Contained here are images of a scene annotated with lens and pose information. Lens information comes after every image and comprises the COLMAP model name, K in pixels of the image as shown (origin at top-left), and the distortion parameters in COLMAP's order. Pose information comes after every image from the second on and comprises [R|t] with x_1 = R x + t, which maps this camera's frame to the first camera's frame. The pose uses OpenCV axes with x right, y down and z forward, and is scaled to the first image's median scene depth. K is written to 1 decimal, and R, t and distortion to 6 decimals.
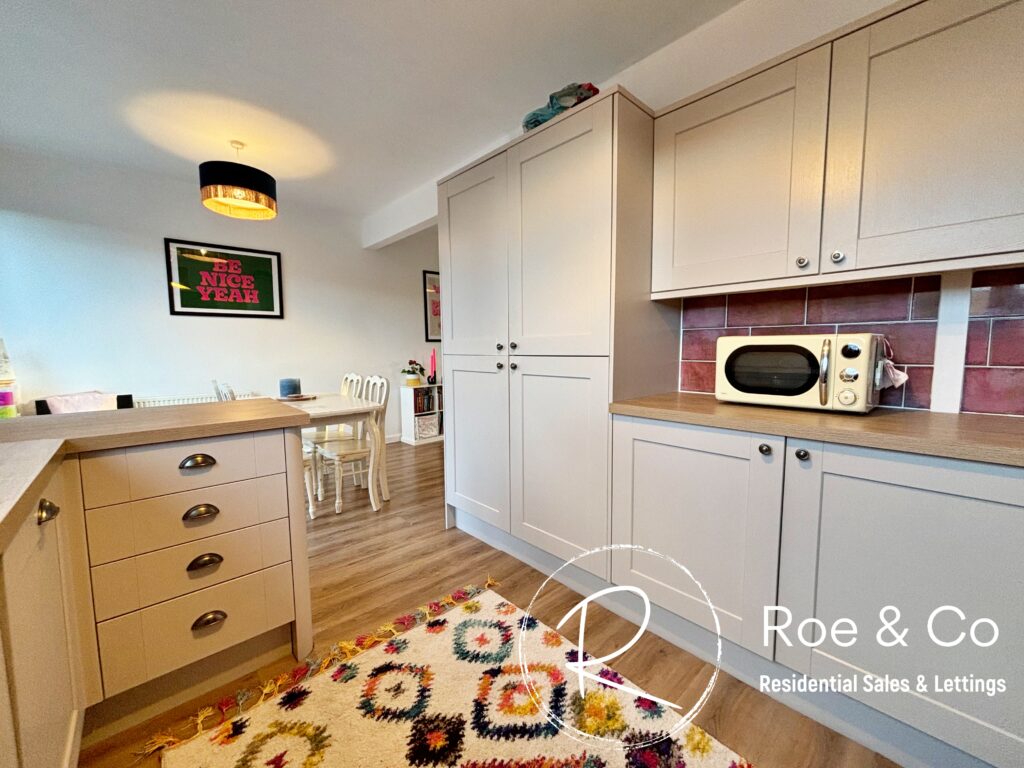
lens RADIAL K [[410.4, 0, 512.7], [0, 410.4, 388.9], [0, 0, 1]] dist [-0.002307, -0.000733]
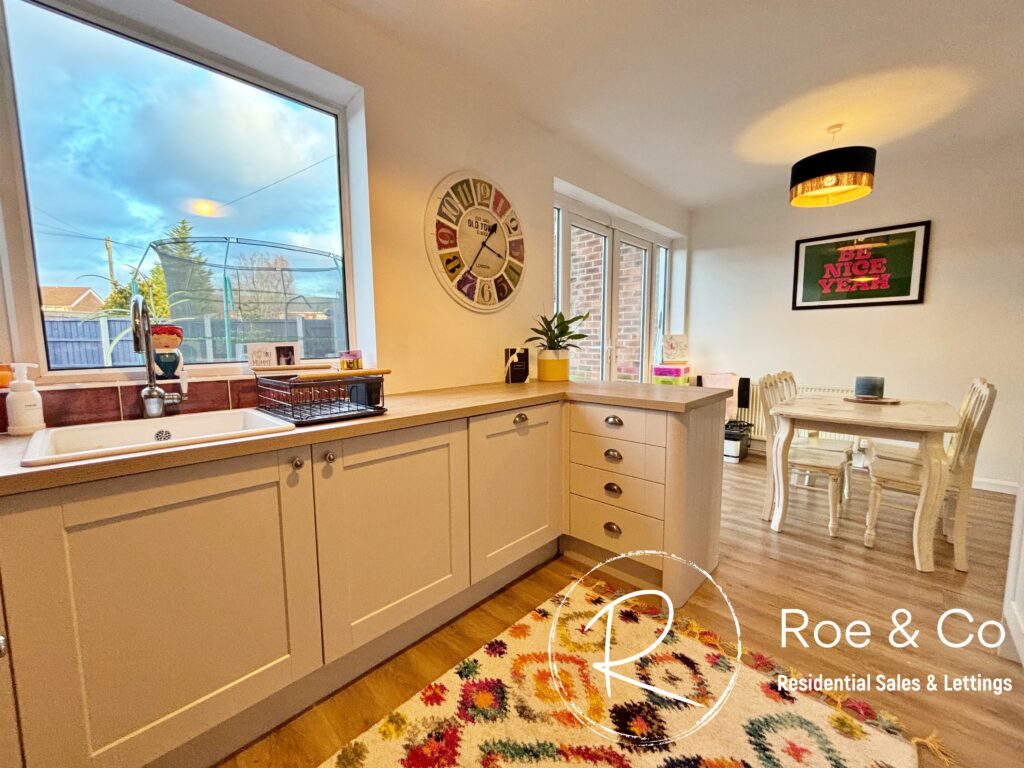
lens RADIAL K [[409.1, 0, 511.8], [0, 409.1, 390.9], [0, 0, 1]] dist [0.000749, -0.000018]
pose [[0.067073, 0.123808, -0.990037, 0.553304], [-0.092293, 0.988787, 0.117399, -0.057939], [0.993470, 0.083499, 0.077747, 0.410997]]
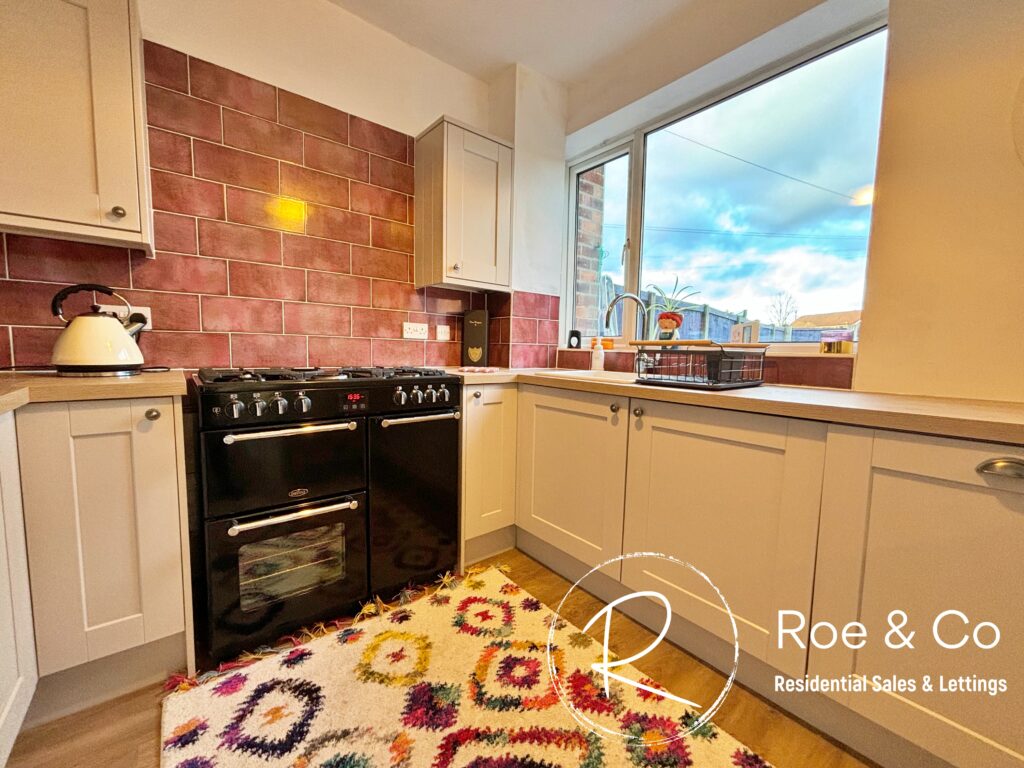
lens RADIAL K [[414.3, 0, 512.6], [0, 414.3, 386.1], [0, 0, 1]] dist [-0.000417, 0.000292]
pose [[-0.998271, -0.015257, 0.056761, -0.014418], [-0.004456, 0.982588, 0.185747, -0.036413], [-0.058607, 0.185173, -0.980957, 1.075033]]
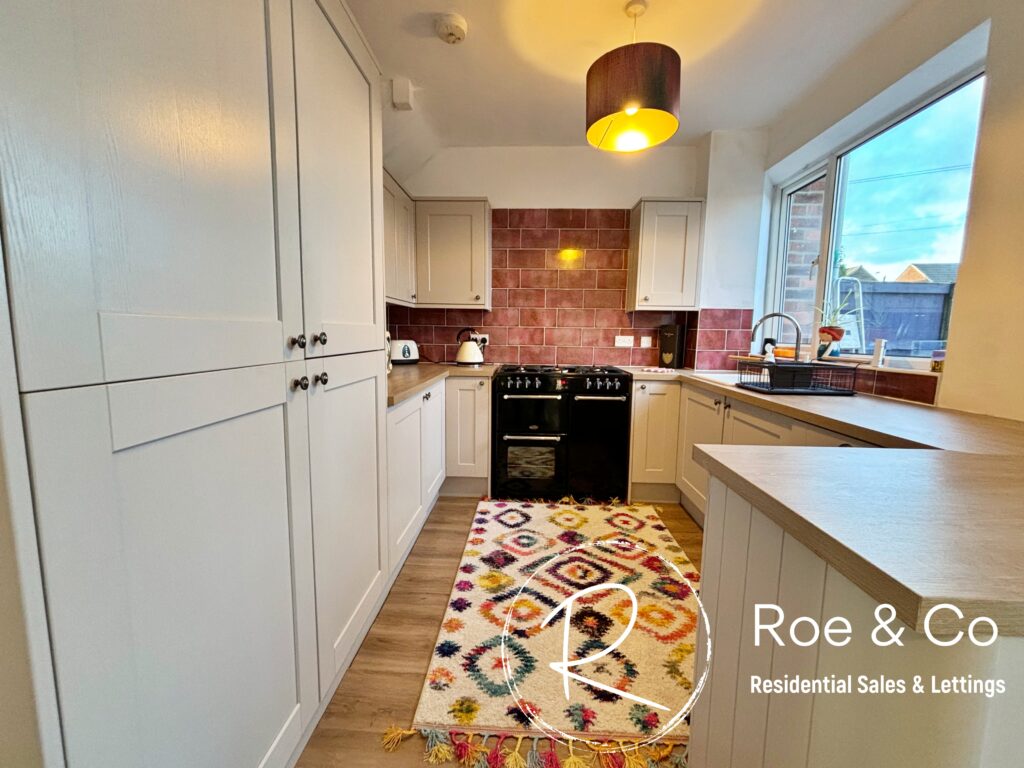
lens RADIAL K [[428.3, 0, 507.5], [0, 428.3, 383.4], [0, 0, 1]] dist [-0.000349, -0.000356]
pose [[-0.703924, -0.082255, 0.705496, -0.740015], [0.065013, 0.981640, 0.179320, -0.176851], [-0.707293, 0.172094, -0.685653, 1.606504]]
